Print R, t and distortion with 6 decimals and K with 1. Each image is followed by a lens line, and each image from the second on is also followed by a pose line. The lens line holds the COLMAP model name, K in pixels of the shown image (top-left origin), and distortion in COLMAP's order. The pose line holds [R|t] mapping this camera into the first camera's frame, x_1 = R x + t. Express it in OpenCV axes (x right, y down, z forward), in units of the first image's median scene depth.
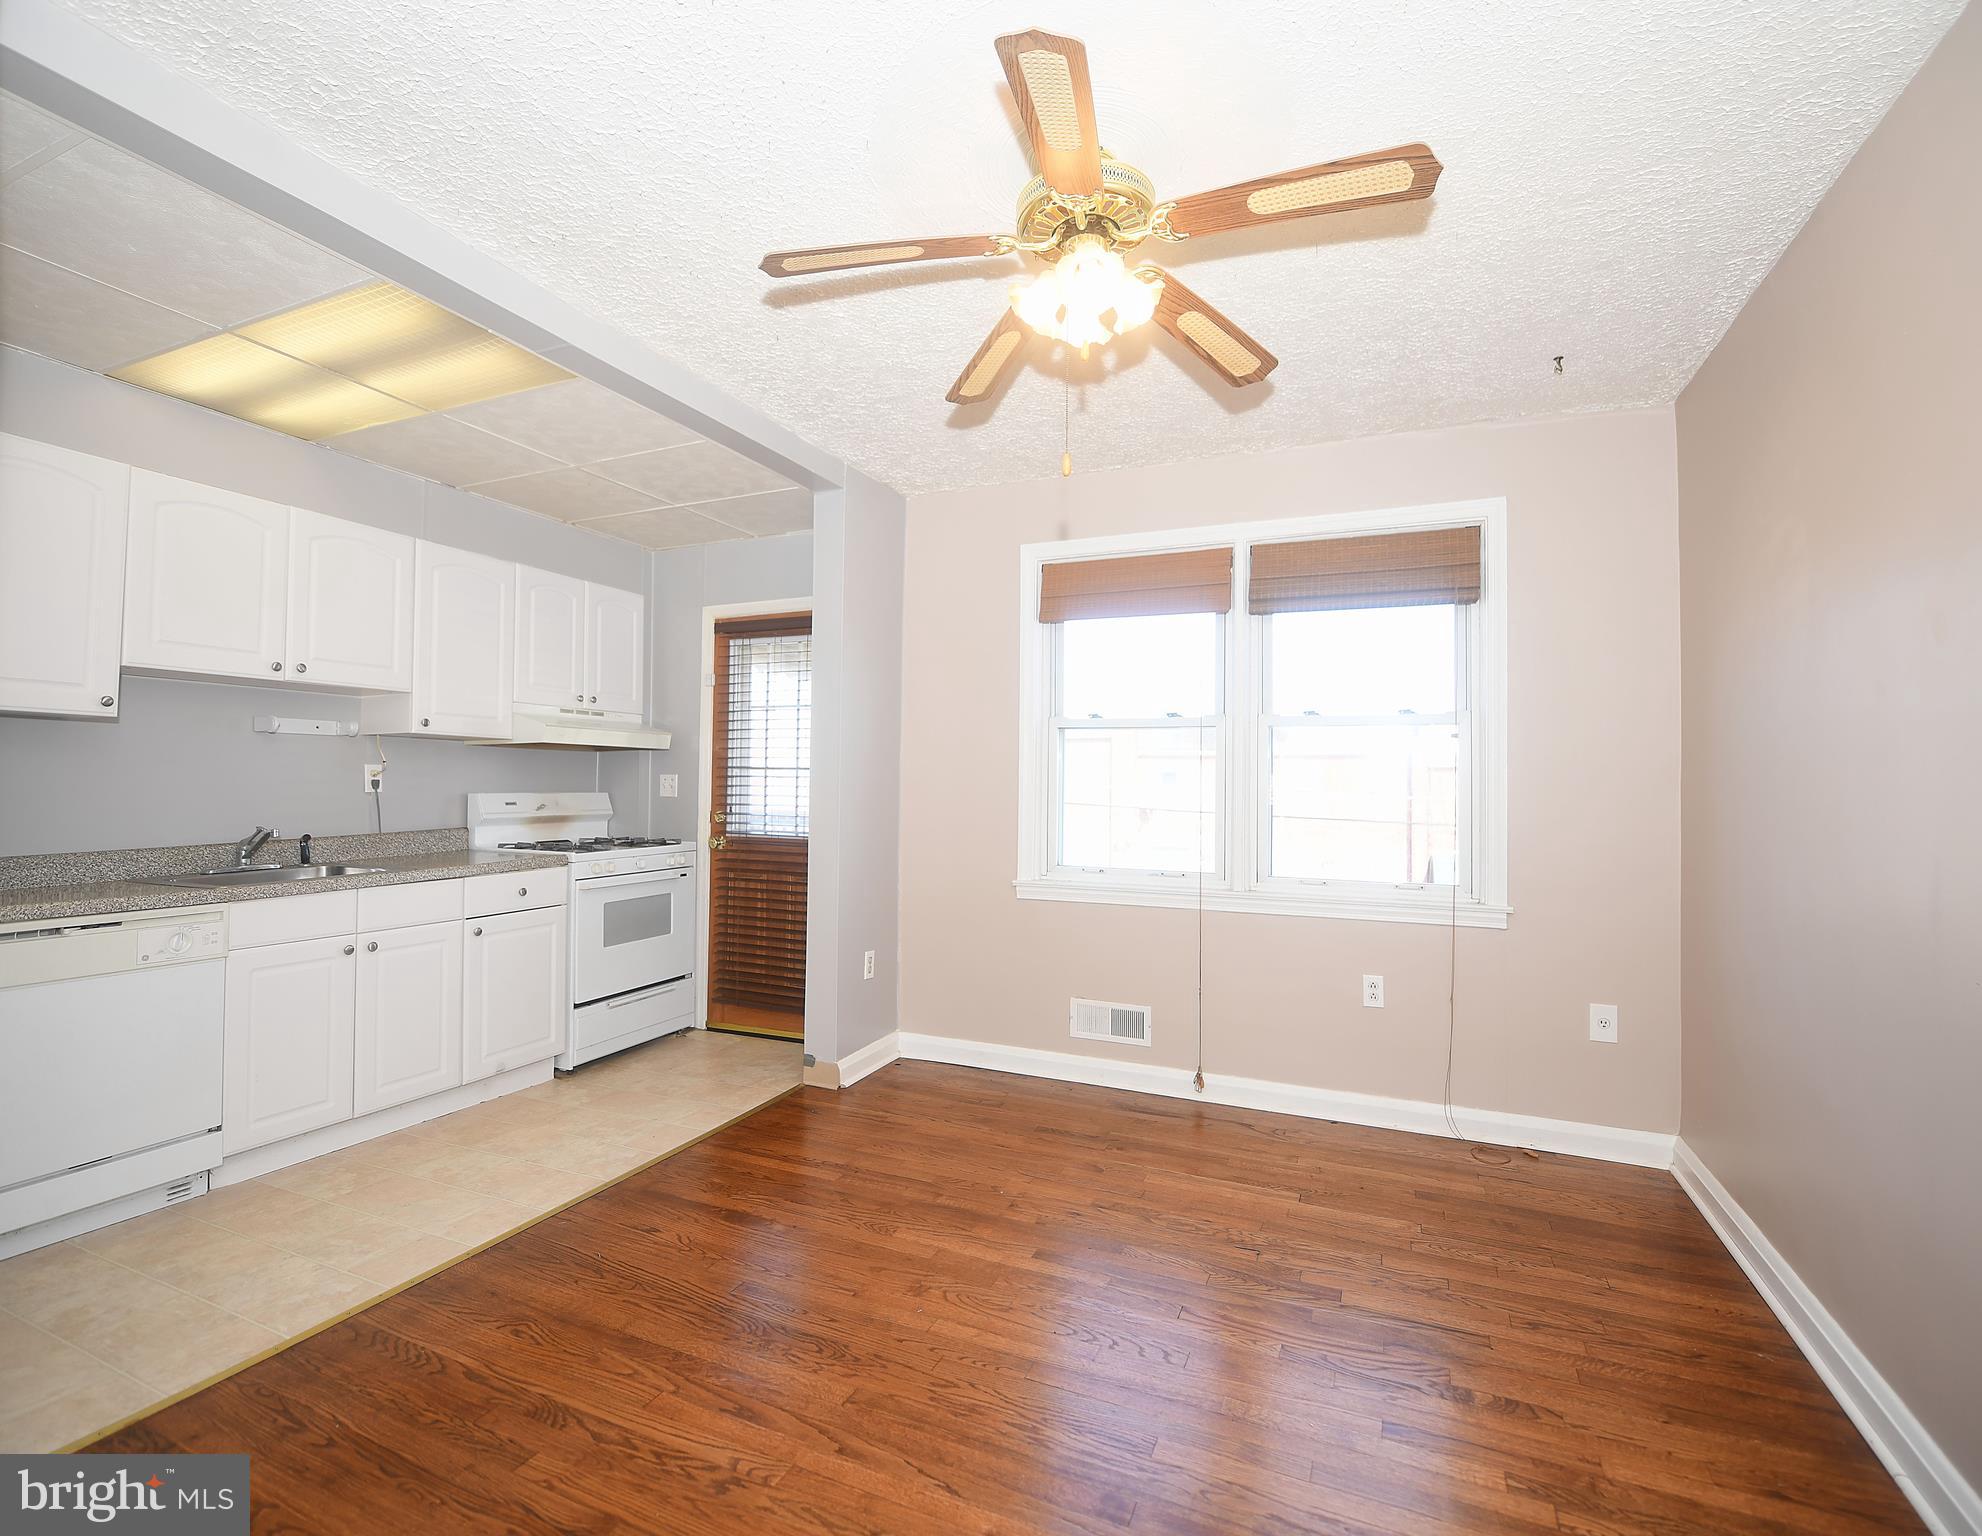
lens RADIAL K [[937.9, 0, 976.7], [0, 937.9, 759.0], [0, 0, 1]] dist [-0.010385, -0.000787]
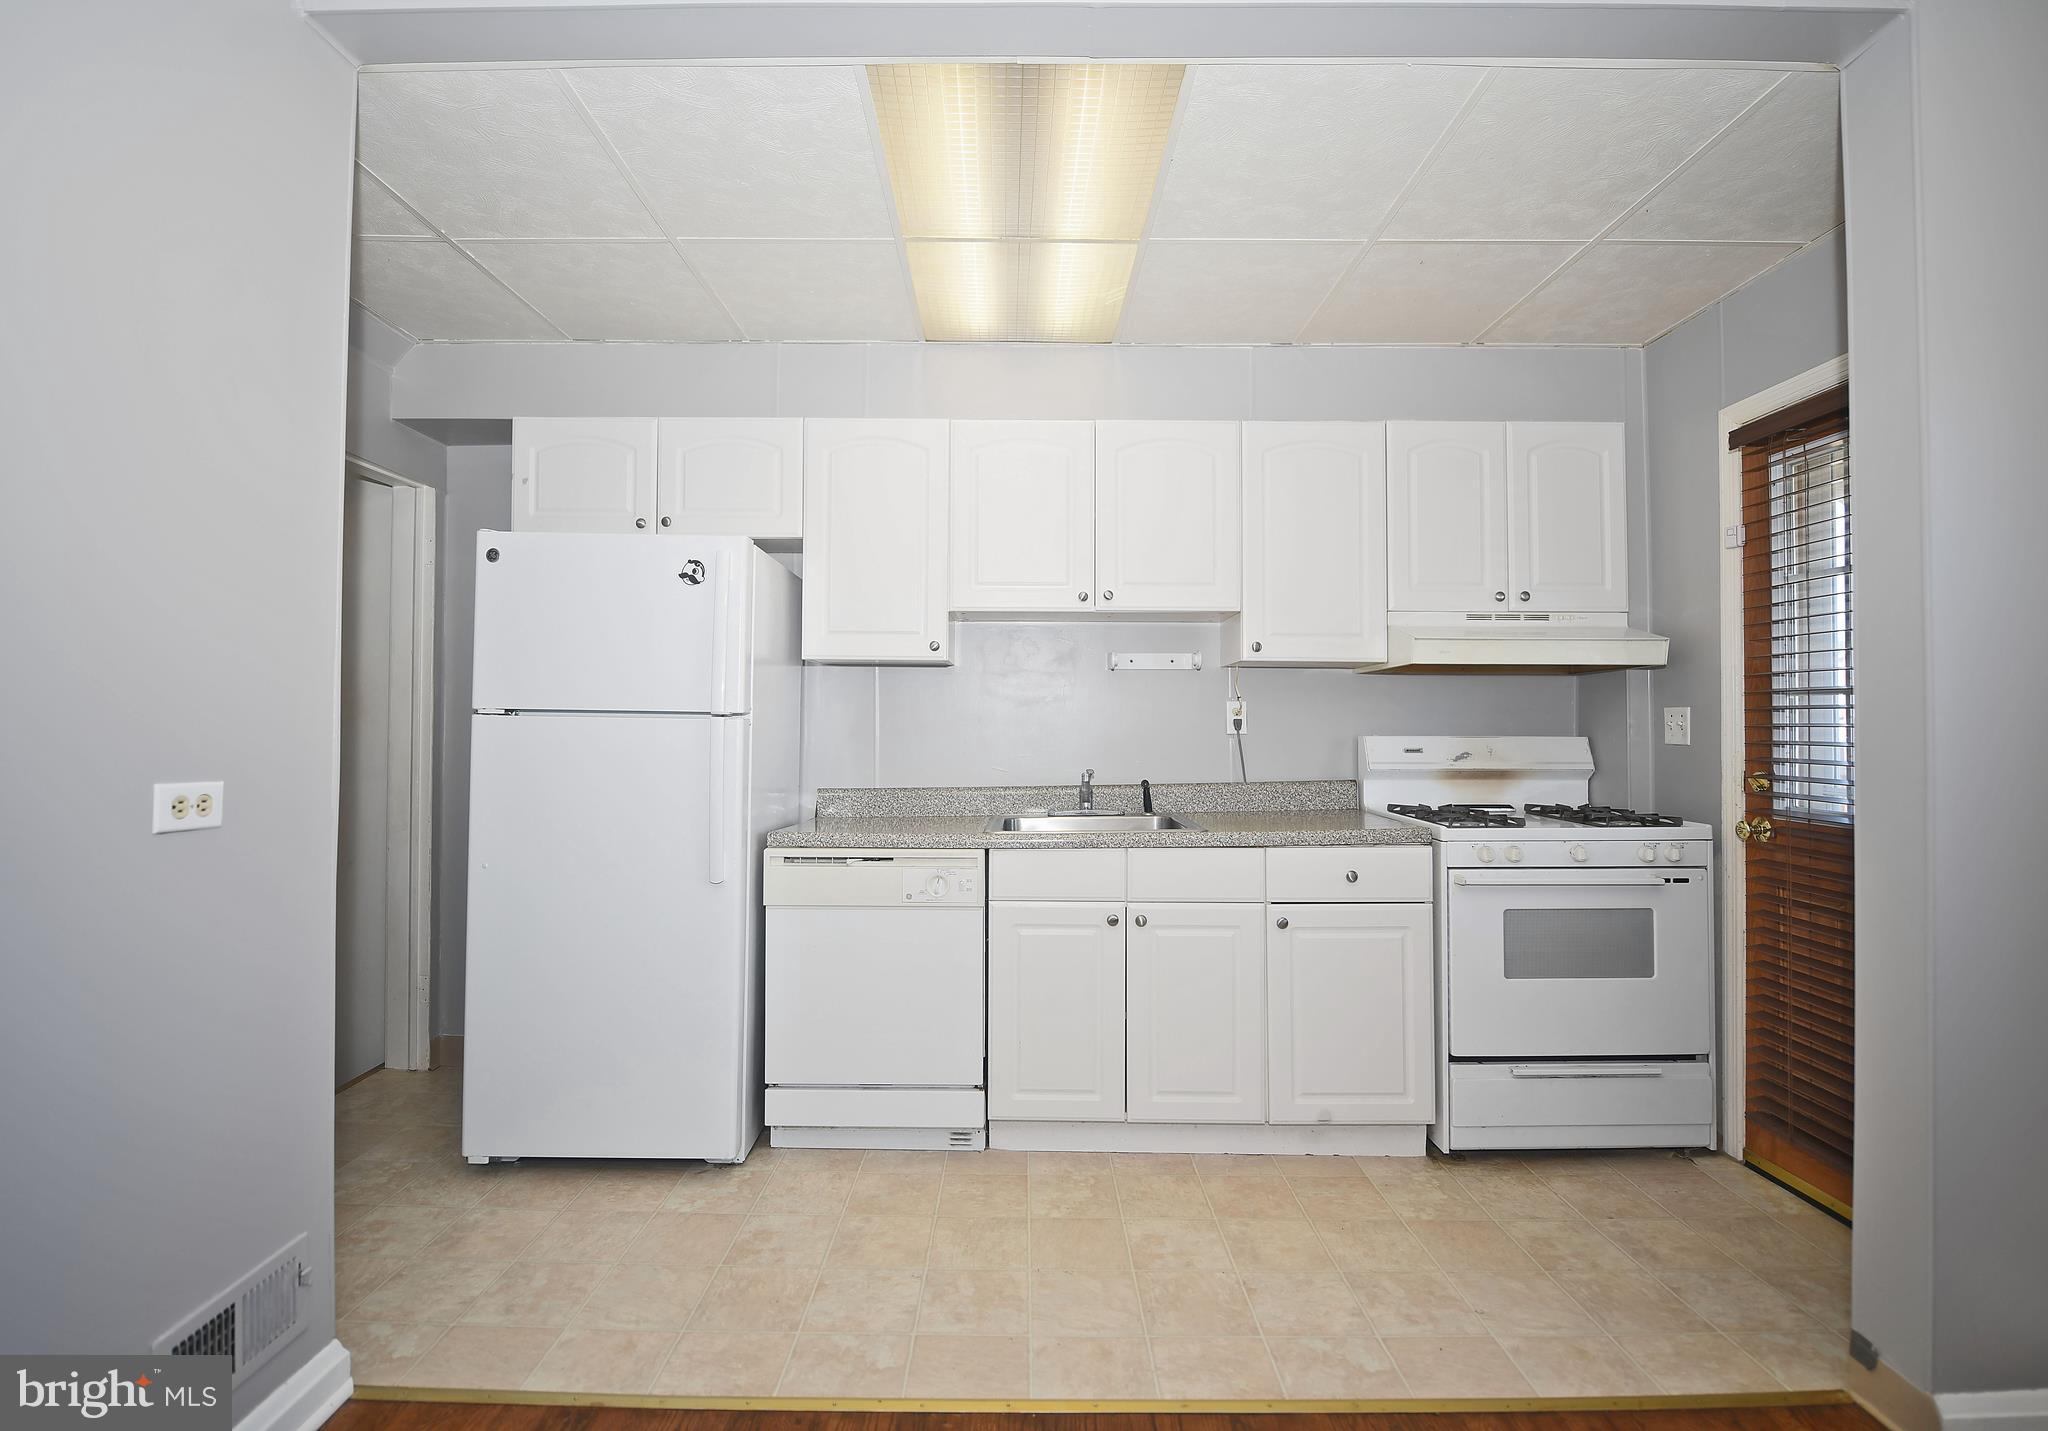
lens RADIAL K [[961.1, 0, 1022.4], [0, 961.1, 702.0], [0, 0, 1]] dist [-0.004514, -0.002492]
pose [[0.408866, -0.026711, -0.912203, 0.076849], [0.025096, 0.999523, -0.018019, 0.017985], [0.912249, -0.015525, 0.409341, 0.482698]]
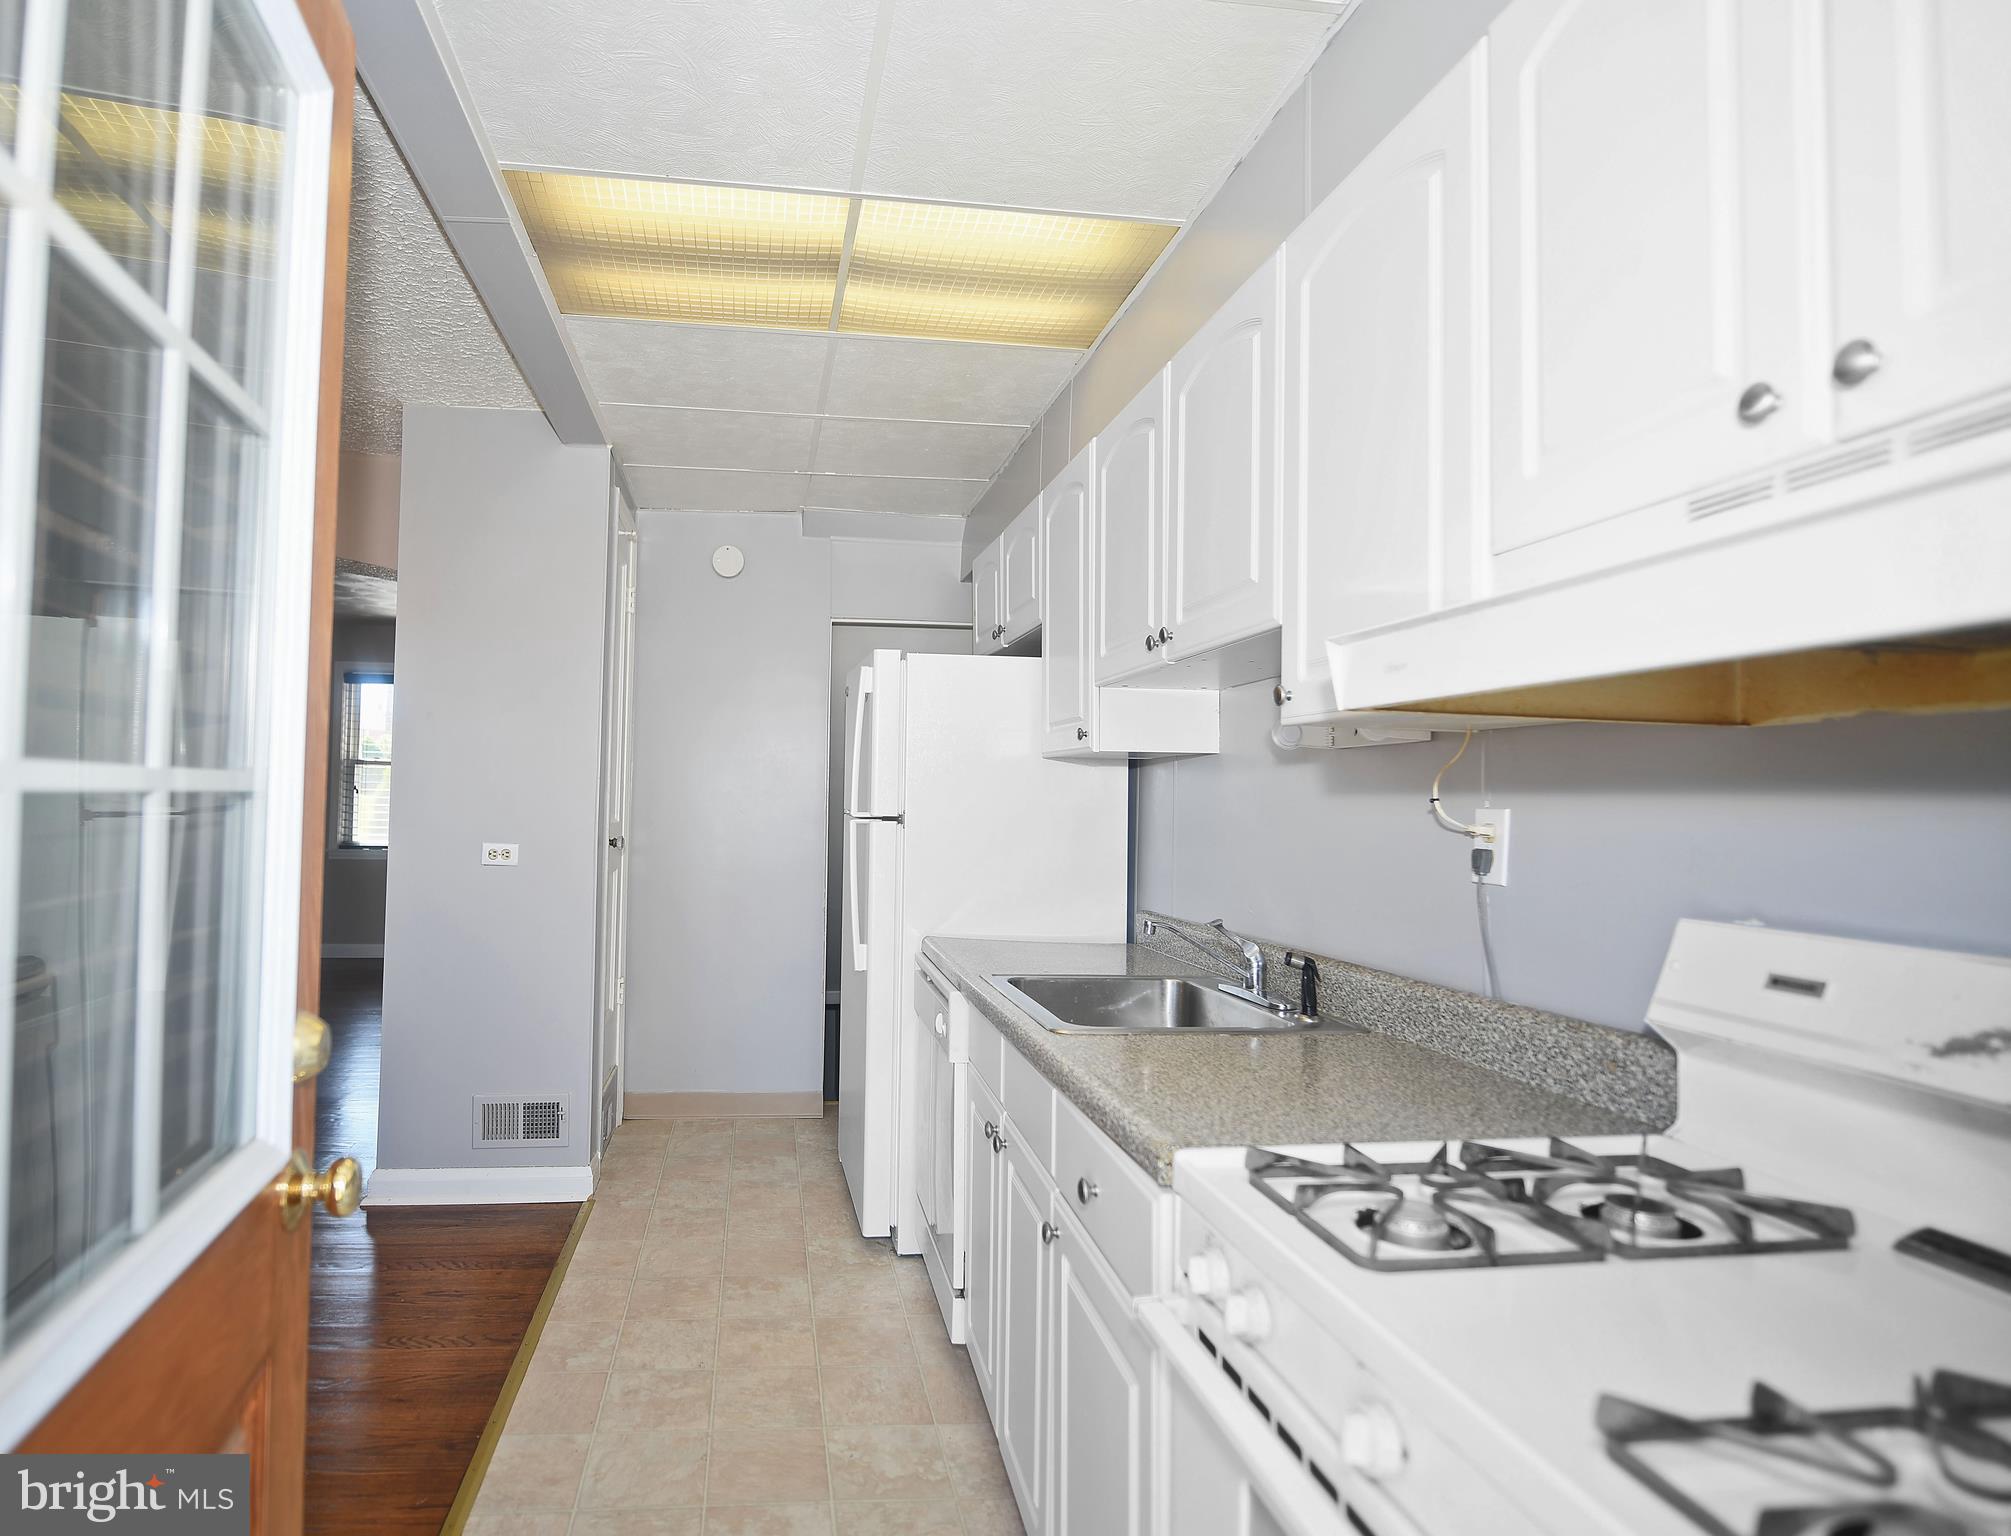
lens RADIAL K [[1073.1, 0, 858.8], [0, 1073.1, 755.0], [0, 0, 1]] dist [-0.004110, -0.001015]
pose [[-0.870173, -0.043640, -0.490811, -0.227385], [-0.012511, 0.997706, -0.066528, 0.016730], [0.492588, -0.051751, -0.868723, 1.301427]]
